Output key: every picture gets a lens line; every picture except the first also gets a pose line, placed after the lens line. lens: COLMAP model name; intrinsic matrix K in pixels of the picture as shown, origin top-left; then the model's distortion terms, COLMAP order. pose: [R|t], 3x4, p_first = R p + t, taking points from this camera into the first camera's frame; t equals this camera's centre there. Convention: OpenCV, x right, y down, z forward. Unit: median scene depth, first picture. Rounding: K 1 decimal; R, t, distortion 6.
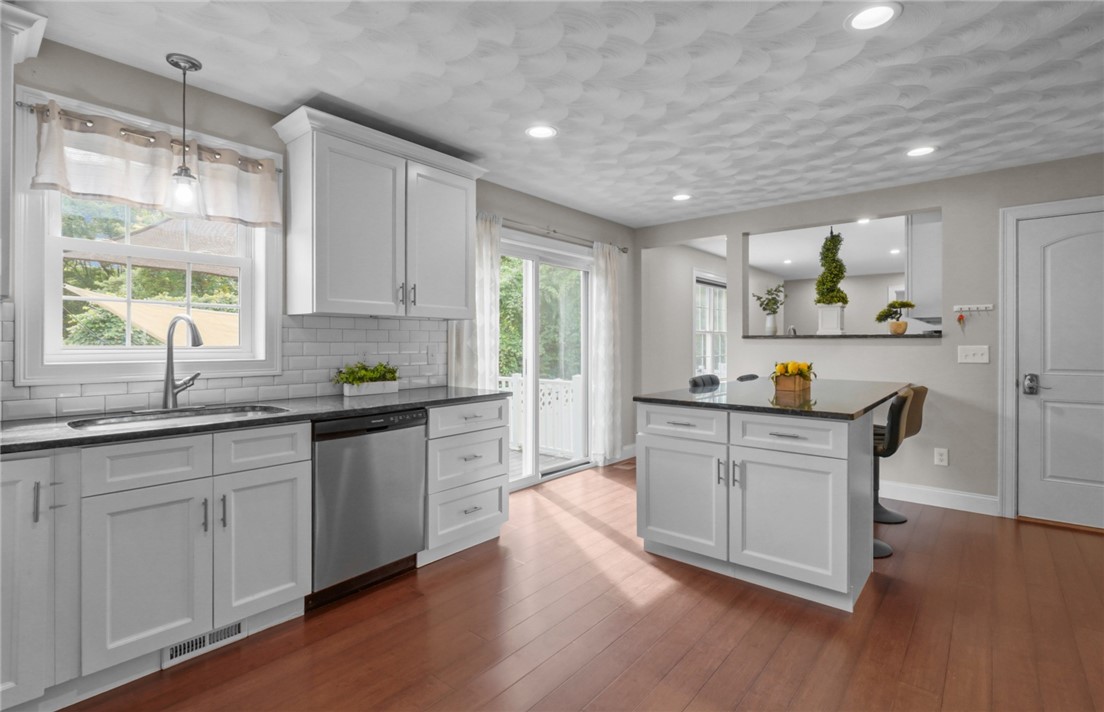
lens RADIAL K [[518.5, 0, 548.9], [0, 518.5, 340.7], [0, 0, 1]] dist [0.000726, -0.000011]
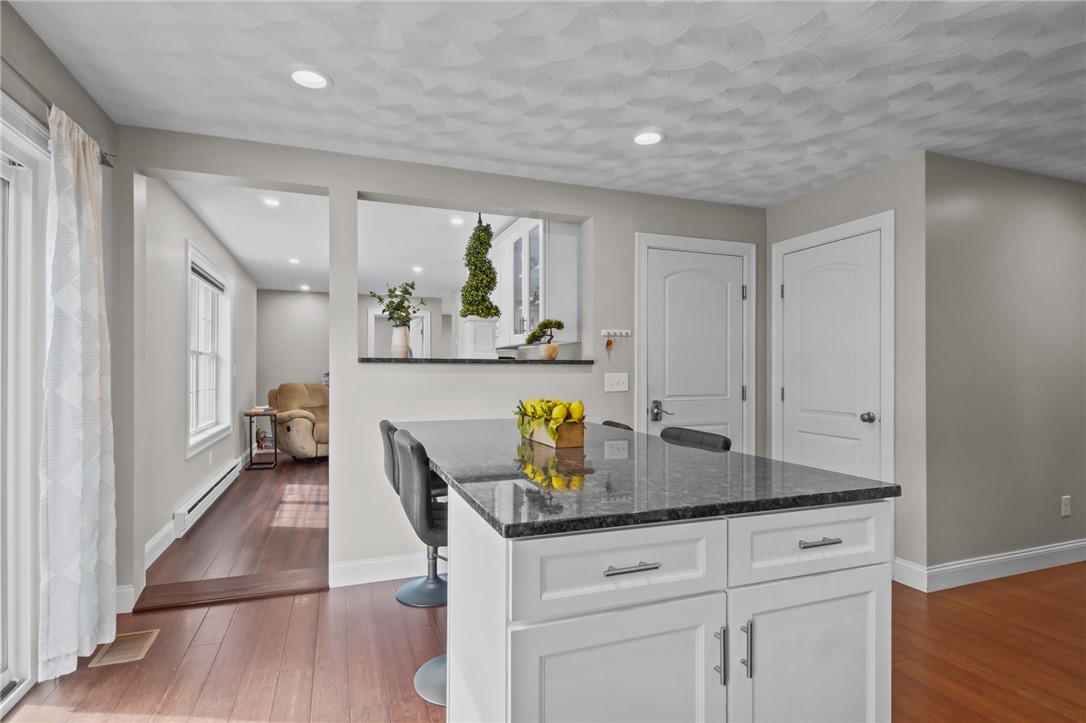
lens RADIAL K [[547.6, 0, 540.2], [0, 547.6, 372.9], [0, 0, 1]] dist [0.016533, 0.000001]
pose [[0.496902, -0.003008, 0.867801, -0.101421], [-0.003978, 0.999976, 0.005744, 0.003849], [-0.867797, -0.006307, 0.496878, 0.575645]]
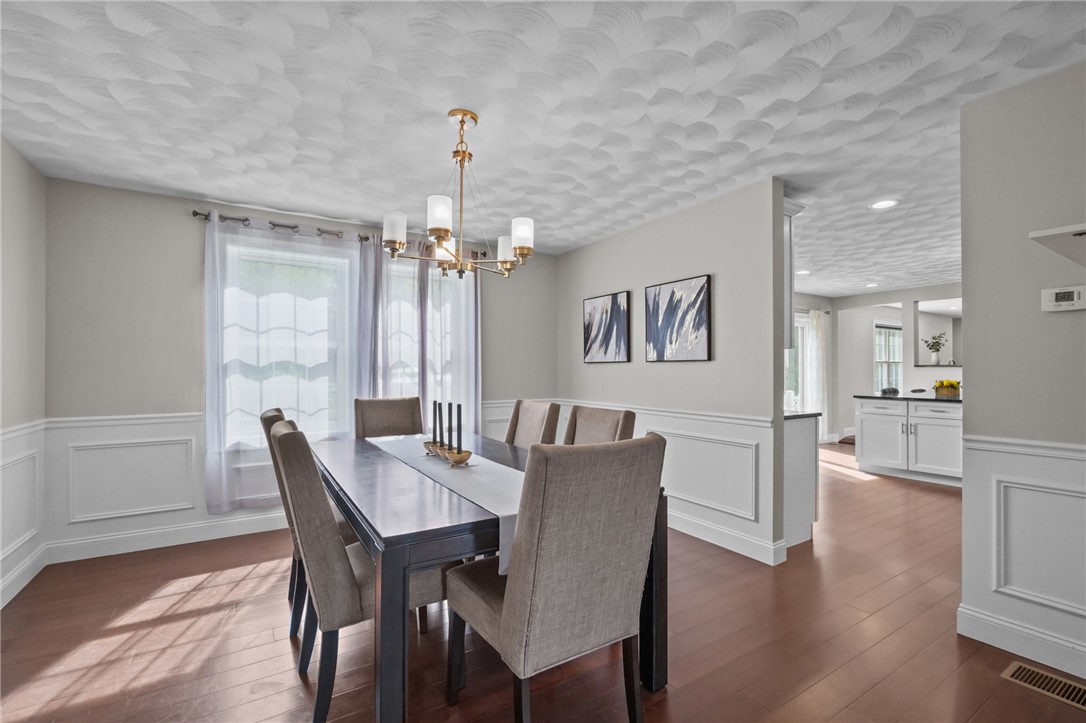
lens RADIAL K [[470.9, 0, 543.0], [0, 470.9, 361.5], [0, 0, 1]] dist [-0.002745, -0.000252]
pose [[0.952678, -0.003860, -0.303955, -0.327252], [0.000123, 0.999924, -0.012312, -0.003752], [0.303980, 0.011692, 0.952607, -0.862659]]
